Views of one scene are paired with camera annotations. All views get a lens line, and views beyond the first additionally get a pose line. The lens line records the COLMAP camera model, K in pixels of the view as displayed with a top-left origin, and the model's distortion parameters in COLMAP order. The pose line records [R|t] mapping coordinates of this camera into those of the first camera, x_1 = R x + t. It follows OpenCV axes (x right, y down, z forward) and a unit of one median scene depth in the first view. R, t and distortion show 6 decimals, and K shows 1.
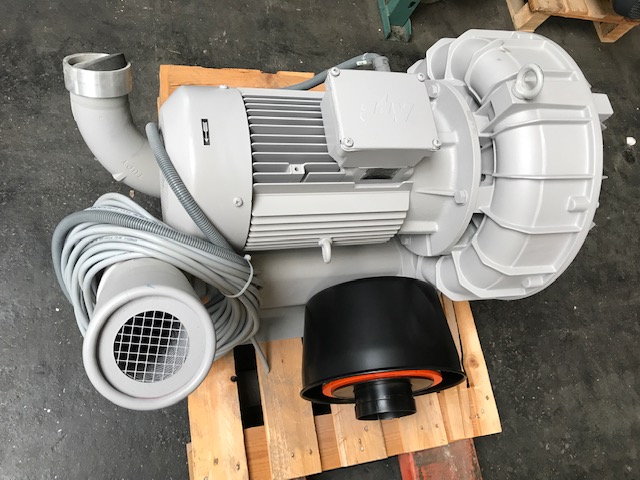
lens RADIAL K [[521.7, 0, 320.9], [0, 521.7, 239.1], [0, 0, 1]] dist [0.006089, 0.010080]
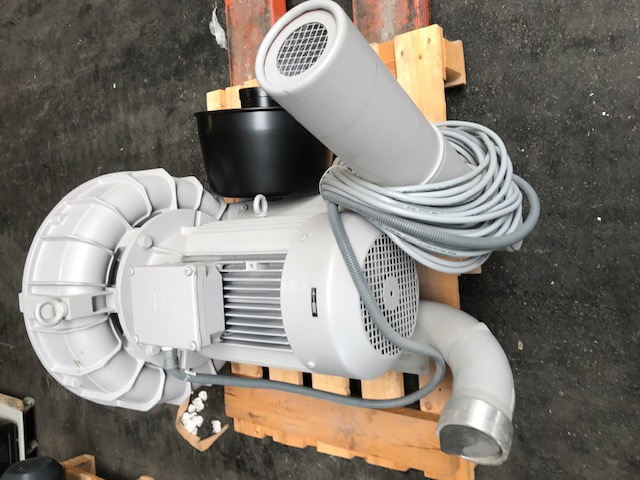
lens RADIAL K [[521.7, 0, 320.3], [0, 521.7, 237.7], [0, 0, 1]] dist [0.006089, 0.010080]
pose [[-0.948679, -0.103392, 0.298861, -0.286787], [0.174063, -0.959727, 0.220512, -0.168584], [0.264026, 0.261216, 0.928470, 0.019596]]
